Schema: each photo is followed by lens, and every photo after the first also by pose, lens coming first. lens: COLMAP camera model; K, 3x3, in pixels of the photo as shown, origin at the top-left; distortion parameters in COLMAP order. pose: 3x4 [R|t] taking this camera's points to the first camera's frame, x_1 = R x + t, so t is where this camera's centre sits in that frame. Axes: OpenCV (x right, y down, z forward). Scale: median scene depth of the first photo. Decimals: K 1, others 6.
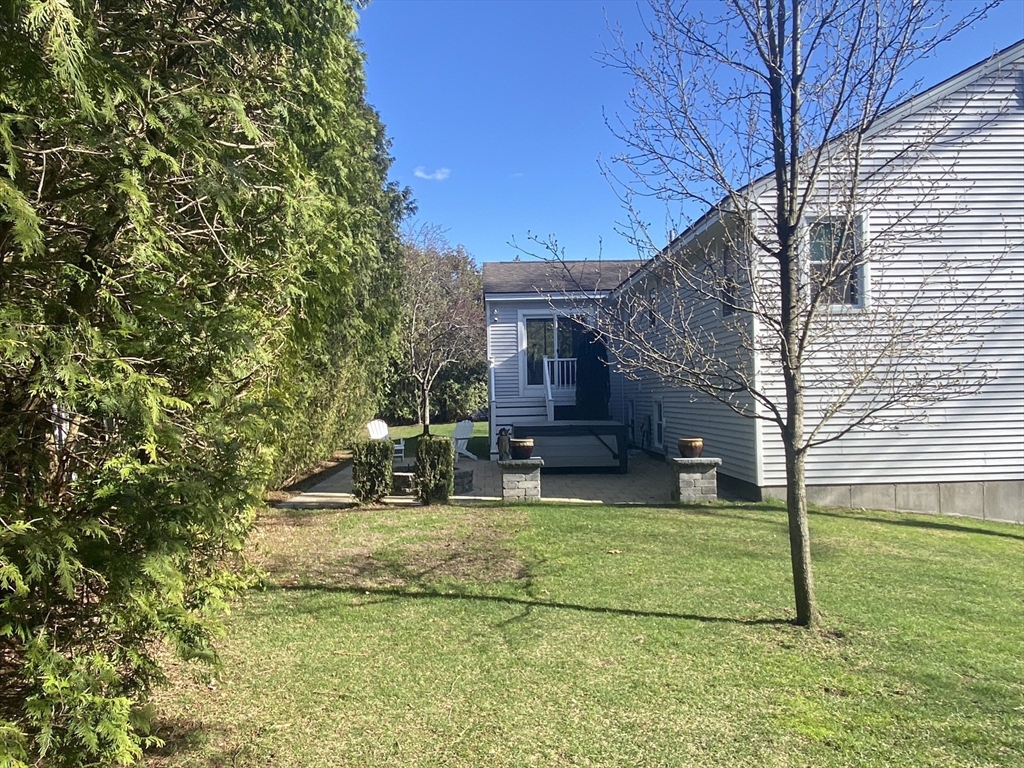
lens RADIAL K [[736.6, 0, 512.0], [0, 736.6, 384.0], [0, 0, 1]] dist [0.003653, 0.001205]
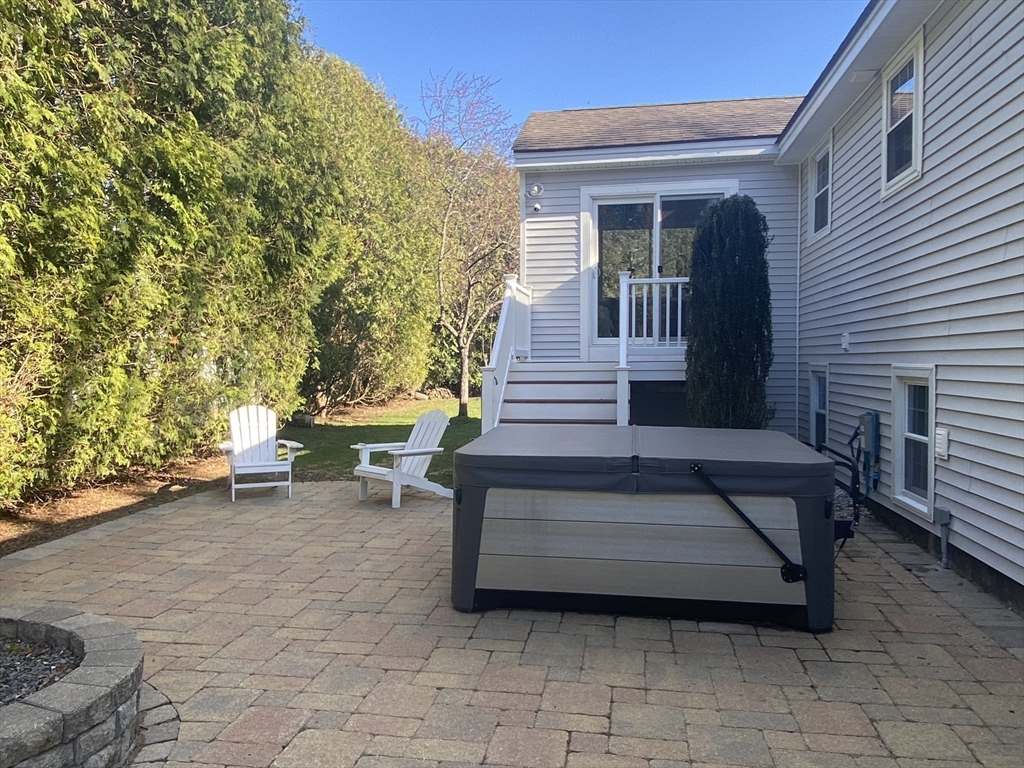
lens RADIAL K [[736.6, 0, 512.0], [0, 736.6, 384.0], [0, 0, 1]] dist [0.003653, 0.001205]
pose [[0.980865, 0.023854, -0.193220, 0.069432], [-0.015072, 0.998791, 0.046793, 0.011229], [0.194103, -0.042985, 0.980039, 0.555206]]
